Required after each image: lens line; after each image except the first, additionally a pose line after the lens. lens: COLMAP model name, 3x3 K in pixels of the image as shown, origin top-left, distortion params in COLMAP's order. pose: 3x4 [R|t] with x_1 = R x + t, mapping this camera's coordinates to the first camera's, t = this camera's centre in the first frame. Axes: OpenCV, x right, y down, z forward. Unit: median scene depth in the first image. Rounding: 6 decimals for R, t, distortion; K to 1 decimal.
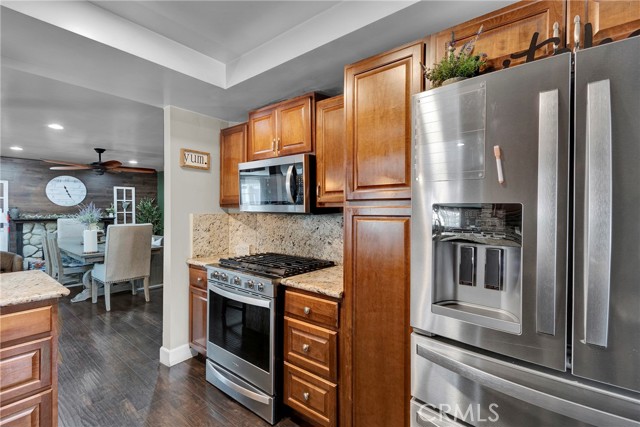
lens RADIAL K [[284.6, 0, 322.2], [0, 284.6, 211.9], [0, 0, 1]] dist [-0.001286, -0.000392]
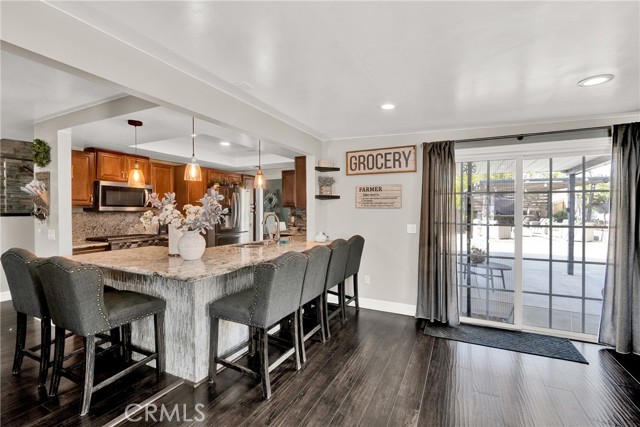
lens RADIAL K [[284.6, 0, 322.2], [0, 284.6, 211.9], [0, 0, 1]] dist [-0.001286, -0.000392]
pose [[-0.210009, -0.014264, 0.977595, -0.826275], [0.009366, 0.999818, 0.016601, -0.004093], [-0.977655, 0.012643, -0.209837, 0.057570]]
